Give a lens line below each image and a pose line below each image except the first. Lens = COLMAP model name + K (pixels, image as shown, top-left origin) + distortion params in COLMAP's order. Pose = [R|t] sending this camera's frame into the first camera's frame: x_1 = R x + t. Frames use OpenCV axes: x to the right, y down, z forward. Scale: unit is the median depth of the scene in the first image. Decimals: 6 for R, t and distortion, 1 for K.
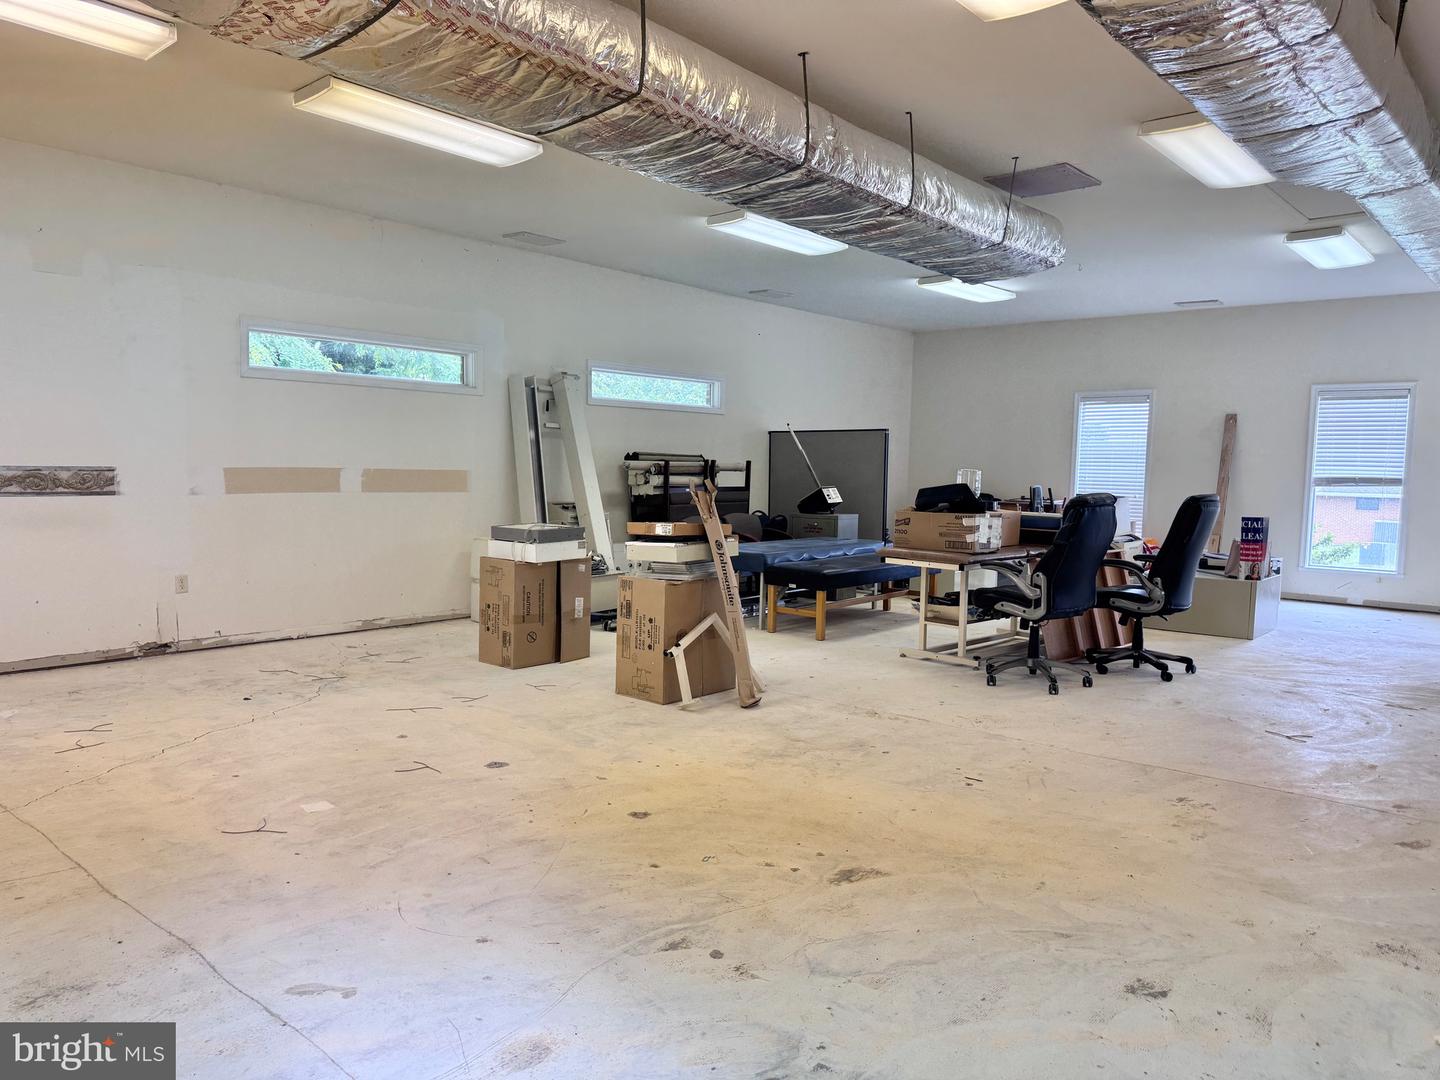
lens RADIAL K [[1006.4, 0, 717.8], [0, 1006.4, 544.3], [0, 0, 1]] dist [0.125341, -0.187432]
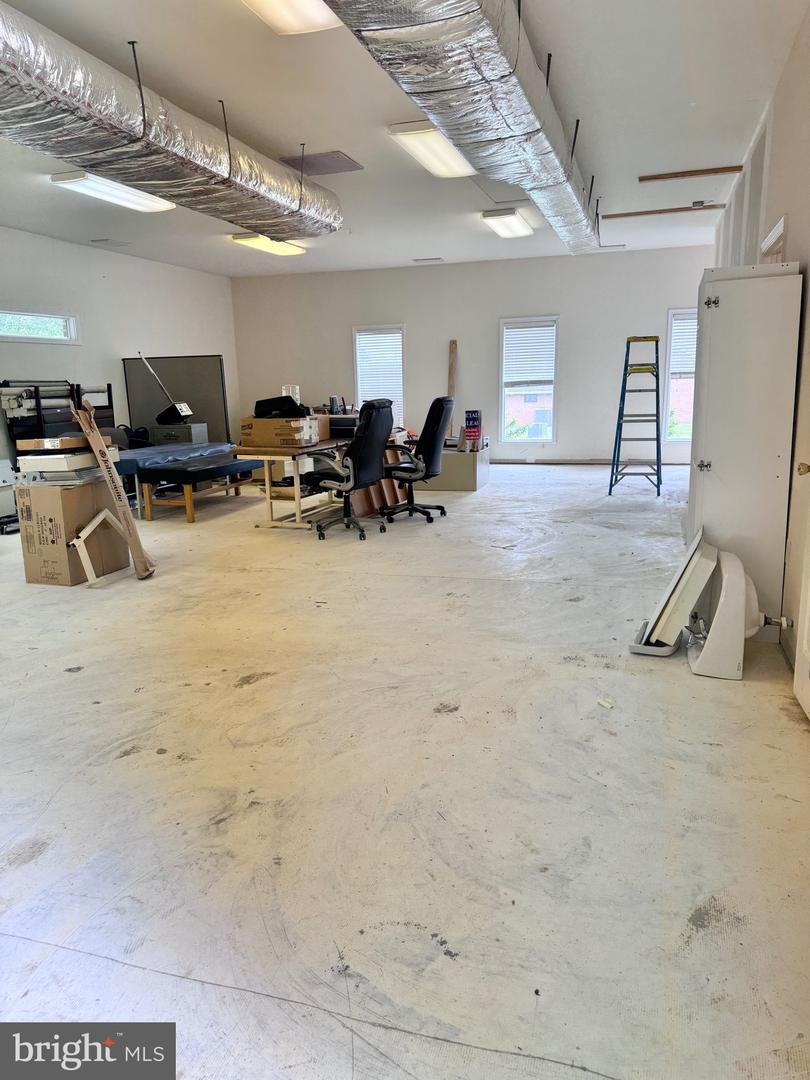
lens RADIAL K [[754.8, 0, 400.0], [0, 754.8, 539.2], [0, 0, 1]] dist [0.125341, -0.187432]
pose [[0.920649, -0.117965, 0.372143, -0.025854], [0.071308, 0.988031, 0.136785, 0.001418], [-0.383824, -0.099394, 0.918041, -0.016964]]
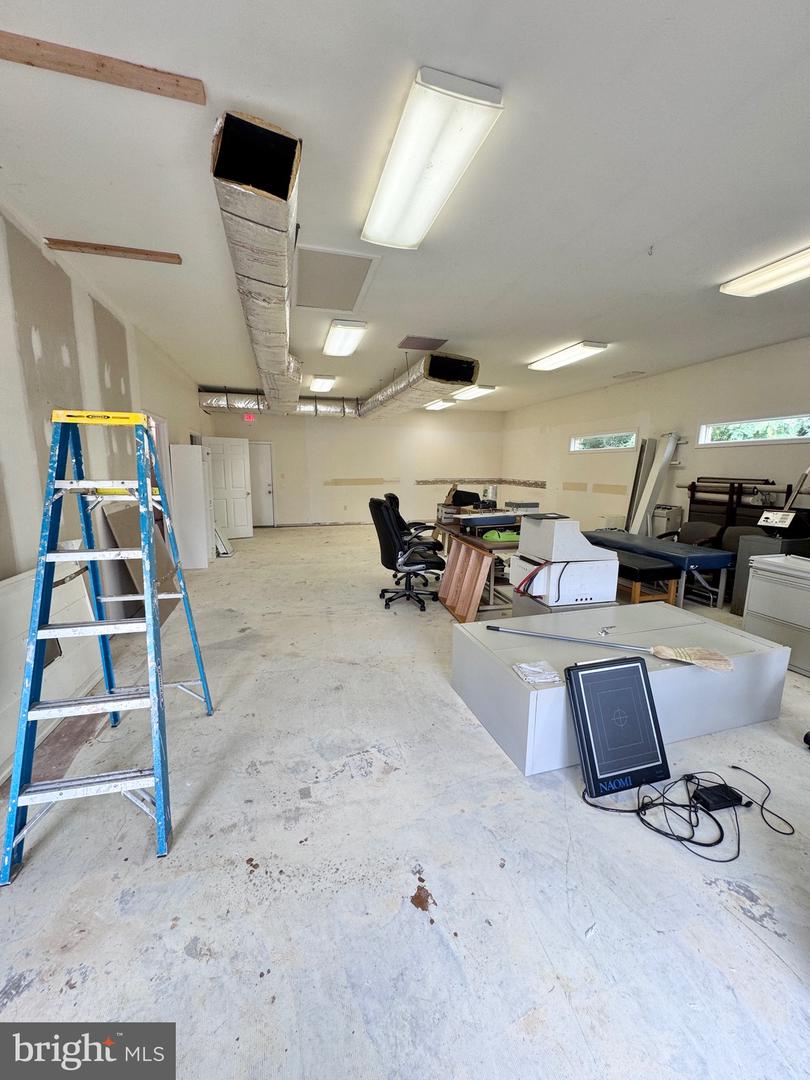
lens RADIAL K [[433.5, 0, 405.0], [0, 433.5, 540.0], [0, 0, 1]] dist [-0.001369, -0.000246]
pose [[-0.528296, 0.114459, -0.841310, 1.304690], [-0.088454, 0.978061, 0.188608, -0.145413], [0.844440, 0.174058, -0.506581, 1.719605]]
